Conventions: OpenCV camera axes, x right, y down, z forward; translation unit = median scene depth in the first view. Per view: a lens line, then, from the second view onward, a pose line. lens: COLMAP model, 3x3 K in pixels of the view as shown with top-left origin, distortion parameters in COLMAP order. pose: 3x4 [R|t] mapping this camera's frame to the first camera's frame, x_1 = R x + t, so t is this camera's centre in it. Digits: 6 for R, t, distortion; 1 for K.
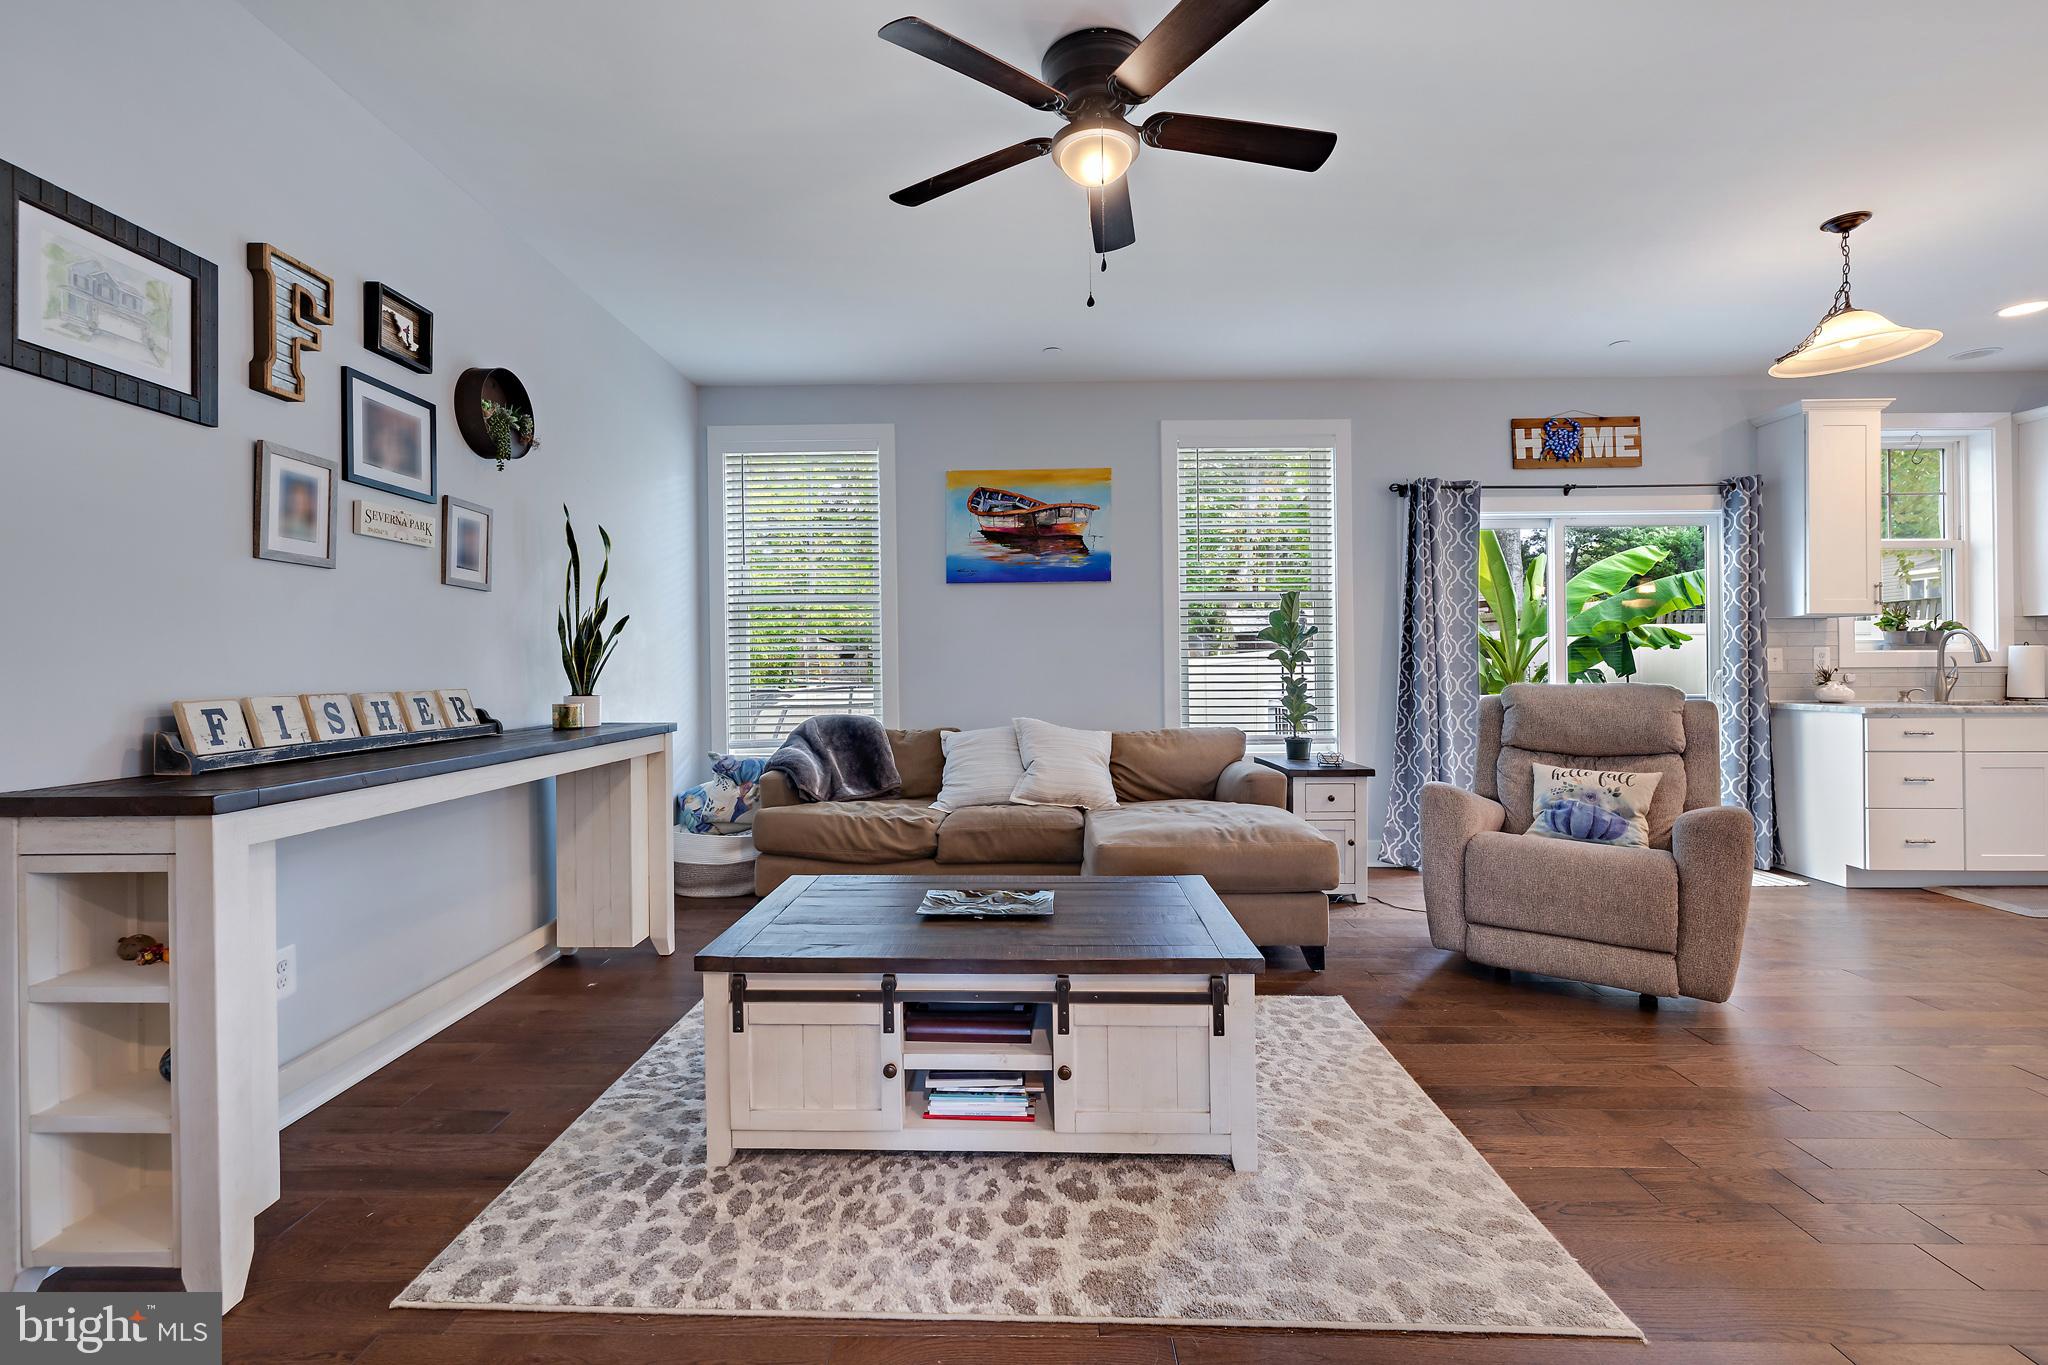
lens RADIAL K [[860.9, 0, 1019.3], [0, 860.9, 662.9], [0, 0, 1]] dist [-0.001096, -0.000291]
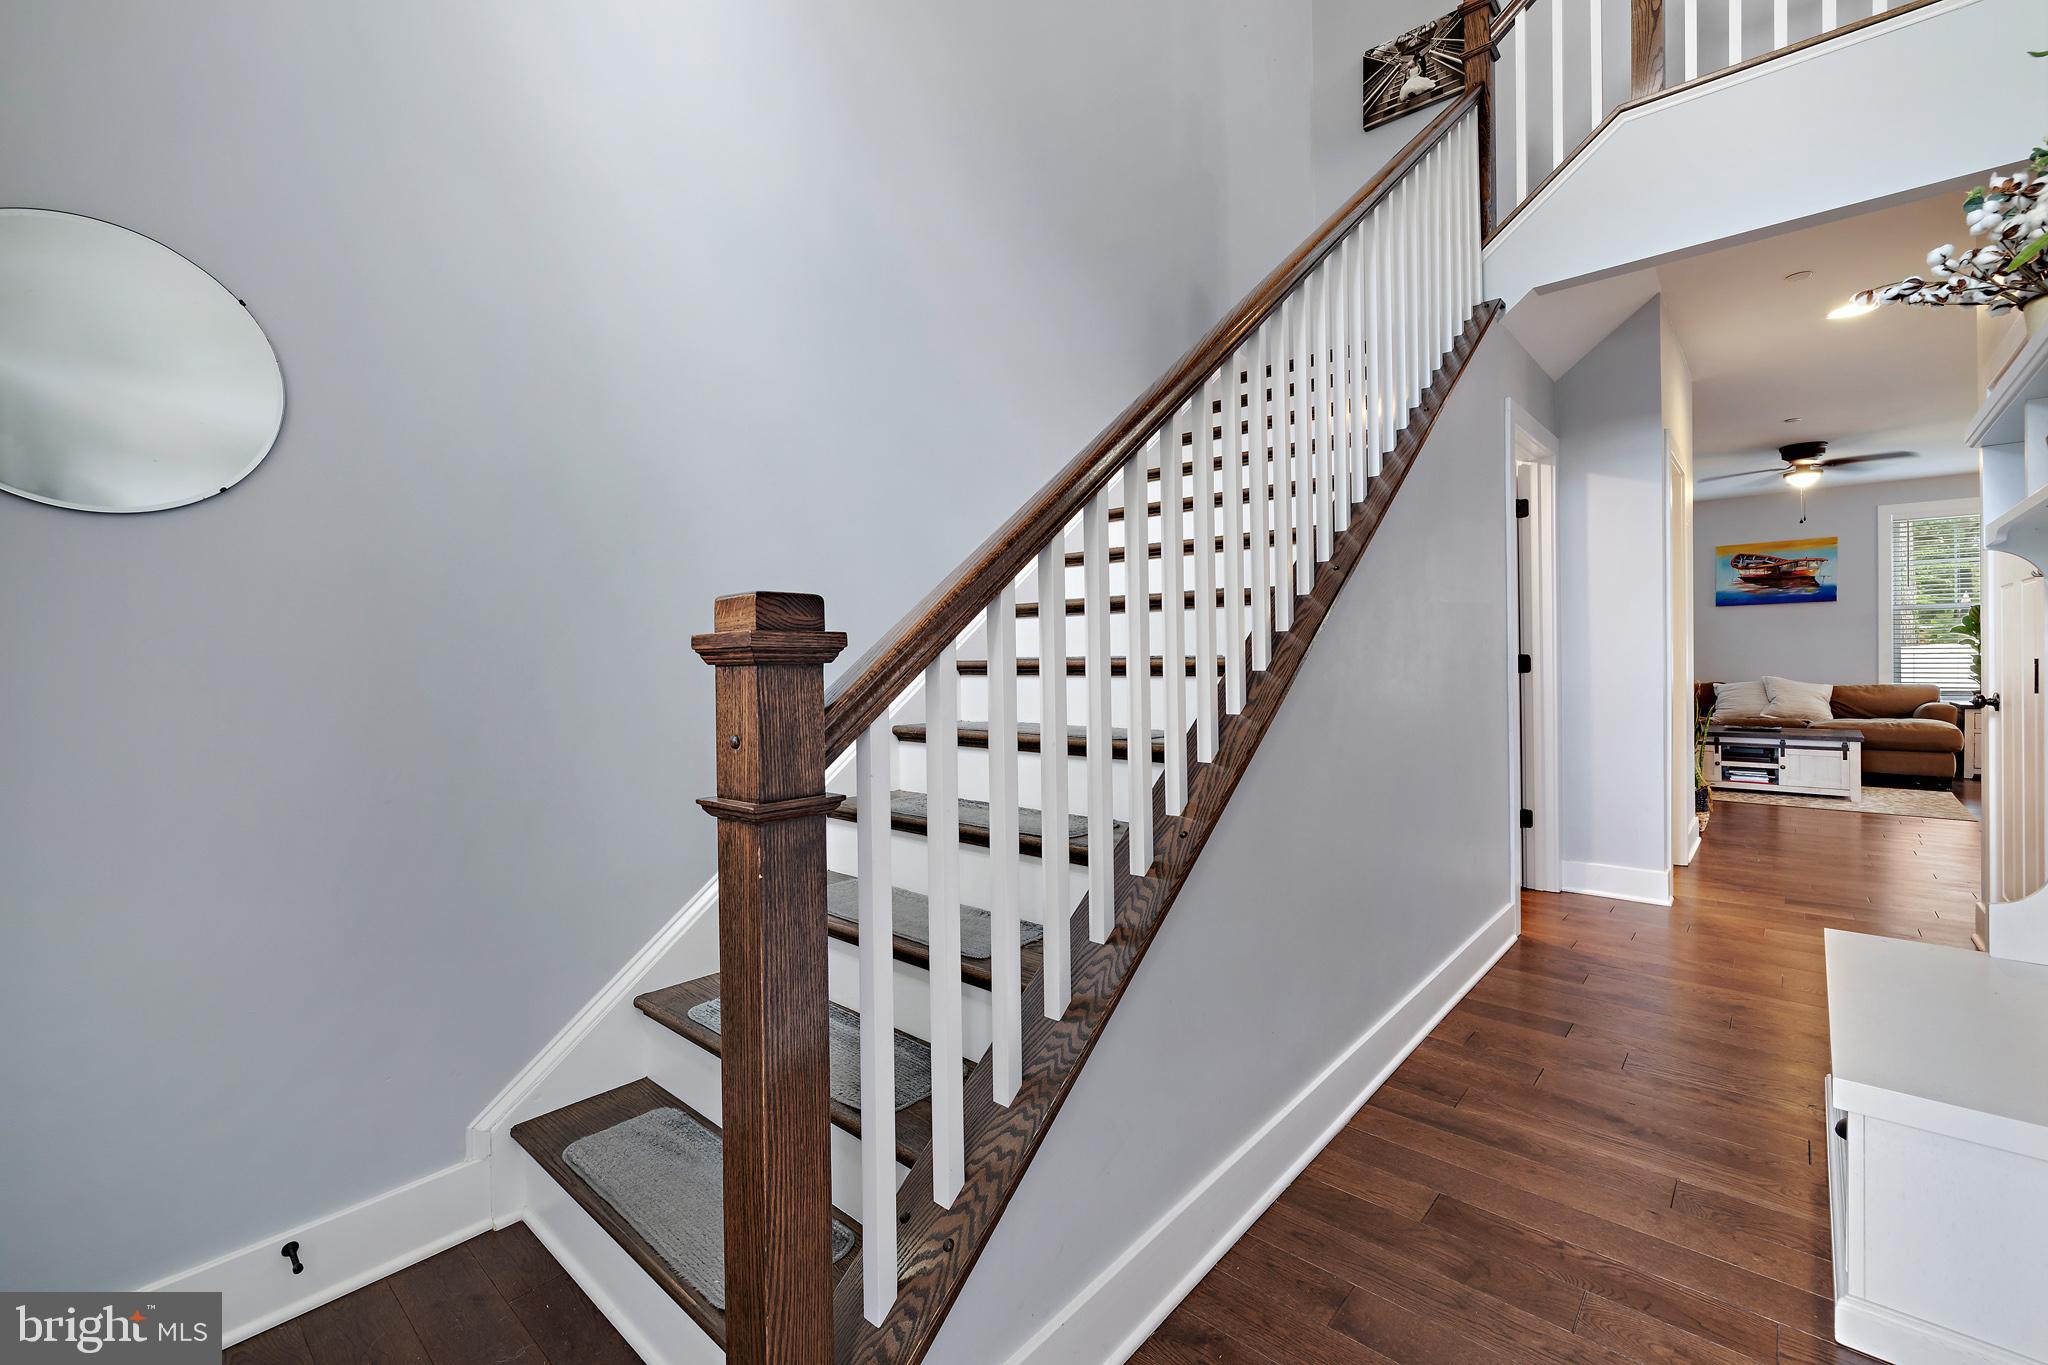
lens RADIAL K [[860.9, 0, 1010.8], [0, 860.9, 679.9], [0, 0, 1]] dist [-0.001096, -0.000291]
pose [[0.750929, 0.008558, -0.660328, 0.001026], [0.012655, 0.999546, 0.027346, -0.003093], [0.660262, -0.028891, 0.750480, -1.544737]]
